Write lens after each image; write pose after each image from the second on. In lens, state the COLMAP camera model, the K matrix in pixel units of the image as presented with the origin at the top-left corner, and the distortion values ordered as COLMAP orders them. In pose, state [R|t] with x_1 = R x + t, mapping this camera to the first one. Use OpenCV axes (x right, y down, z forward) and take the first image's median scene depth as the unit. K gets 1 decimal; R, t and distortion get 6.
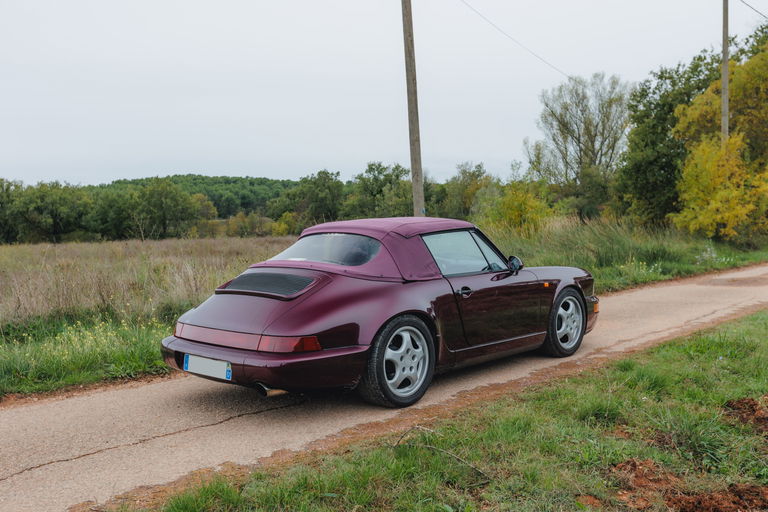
lens RADIAL K [[761.7, 0, 366.4], [0, 761.7, 256.7], [0, 0, 1]] dist [0.002397, -0.005560]
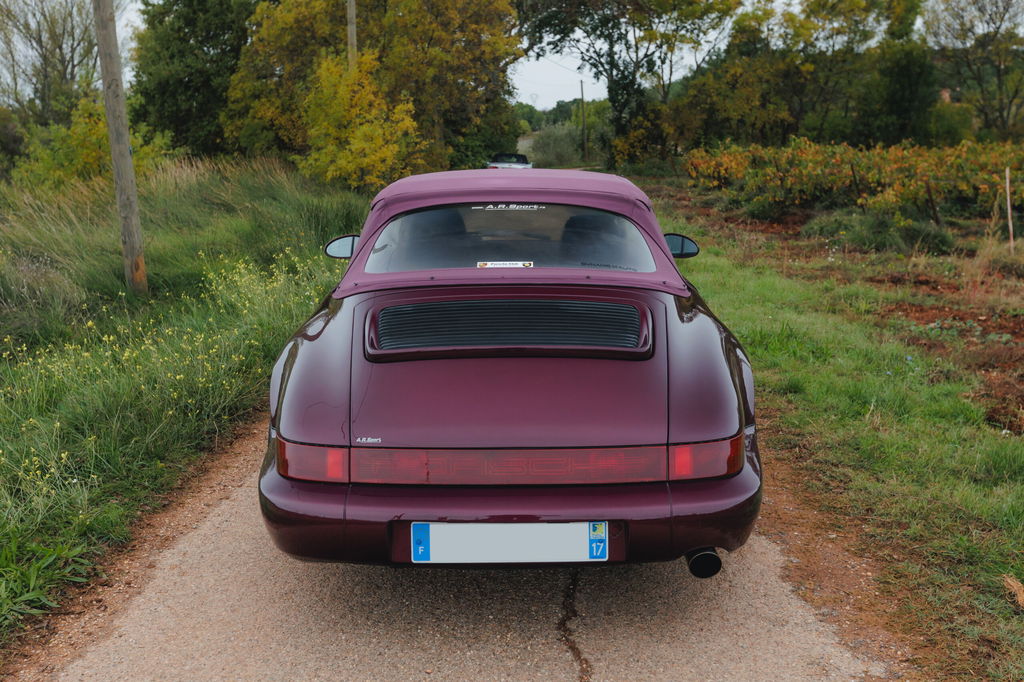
lens RADIAL K [[1015.6, 0, 488.6], [0, 1015.6, 342.0], [0, 0, 1]] dist [0.002397, -0.005560]
pose [[0.721167, -0.120981, 0.682116, -0.133922], [0.032653, 0.989475, 0.140972, -0.009962], [-0.691992, -0.079391, 0.717527, 0.140781]]
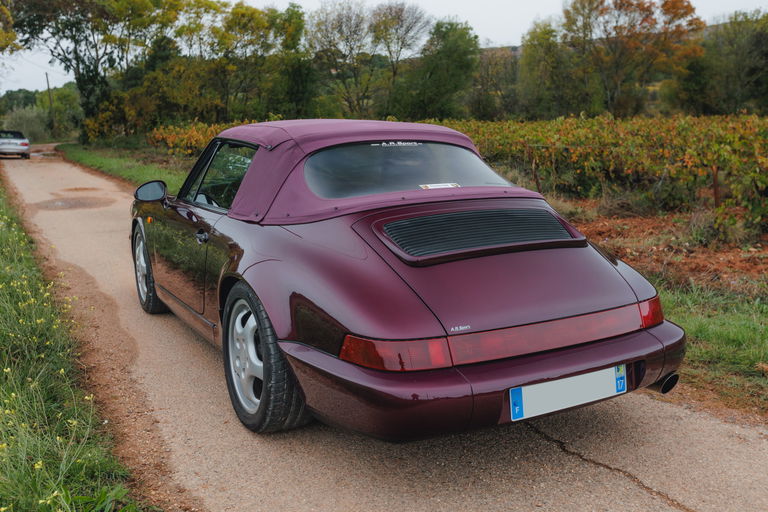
lens RADIAL K [[761.7, 0, 366.4], [0, 761.7, 256.7], [0, 0, 1]] dist [0.002397, -0.005560]
pose [[0.283921, -0.152102, 0.946707, -0.170738], [0.057156, 0.988267, 0.141638, -0.007786], [-0.957143, 0.013896, 0.289284, 0.224404]]
